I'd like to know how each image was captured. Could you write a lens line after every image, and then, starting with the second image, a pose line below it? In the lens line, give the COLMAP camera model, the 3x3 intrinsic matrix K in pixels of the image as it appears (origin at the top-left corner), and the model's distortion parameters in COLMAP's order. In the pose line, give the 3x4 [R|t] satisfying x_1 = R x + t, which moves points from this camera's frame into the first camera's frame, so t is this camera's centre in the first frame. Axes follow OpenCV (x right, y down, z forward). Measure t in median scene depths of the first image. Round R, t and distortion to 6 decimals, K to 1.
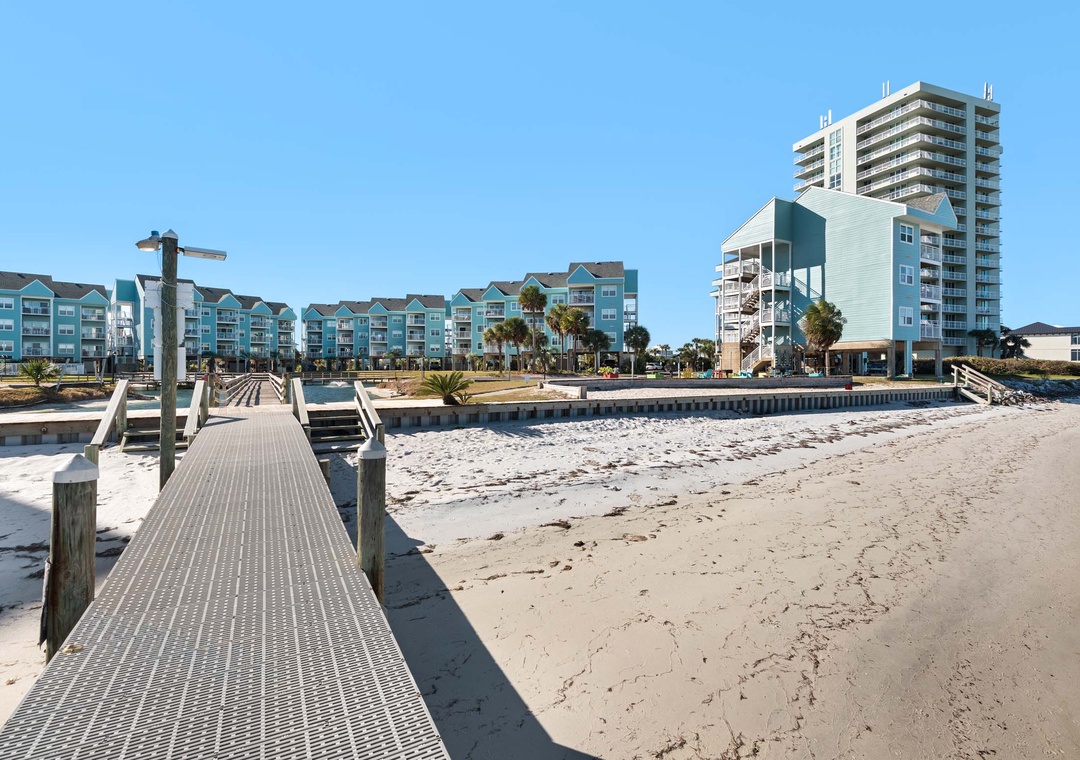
lens RADIAL K [[535.6, 0, 564.0], [0, 535.6, 377.3], [0, 0, 1]] dist [0.019004, -0.000432]
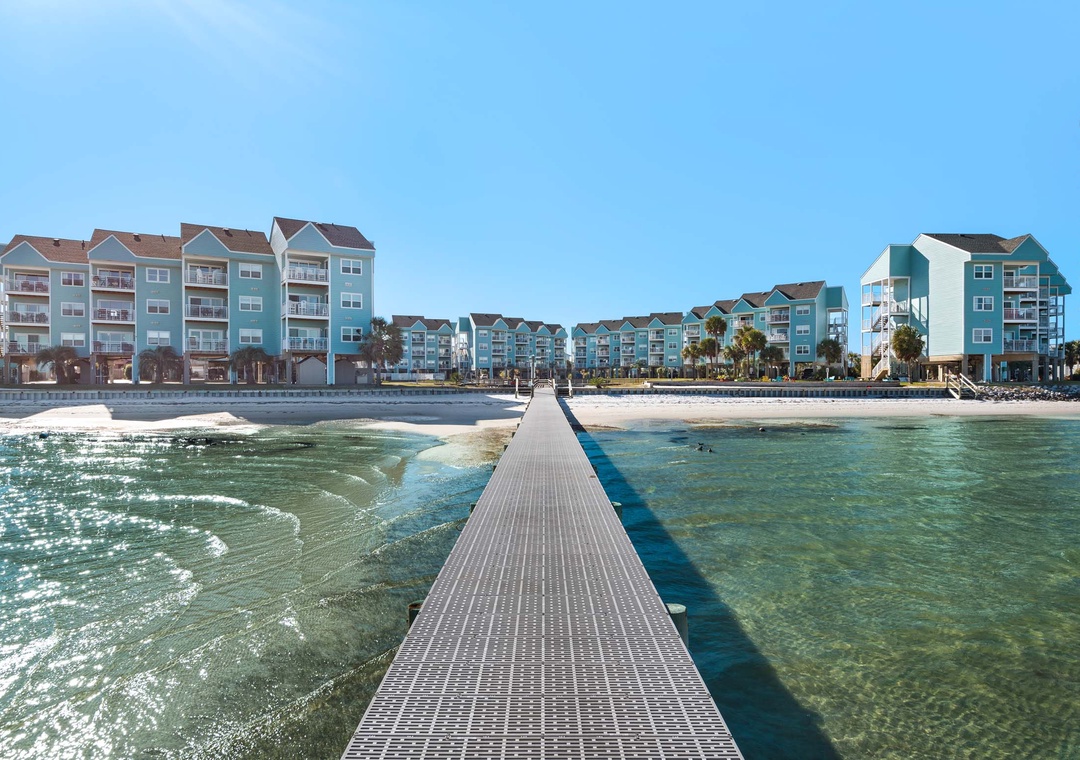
lens RADIAL K [[588.5, 0, 540.0], [0, 588.5, 380.0], [0, 0, 1]] dist [0.030863, 0.000241]
pose [[0.871029, 0.000498, -0.491231, 0.158879], [-0.005440, 0.999948, -0.008633, 0.004622], [0.491201, 0.010193, 0.870986, -0.295224]]
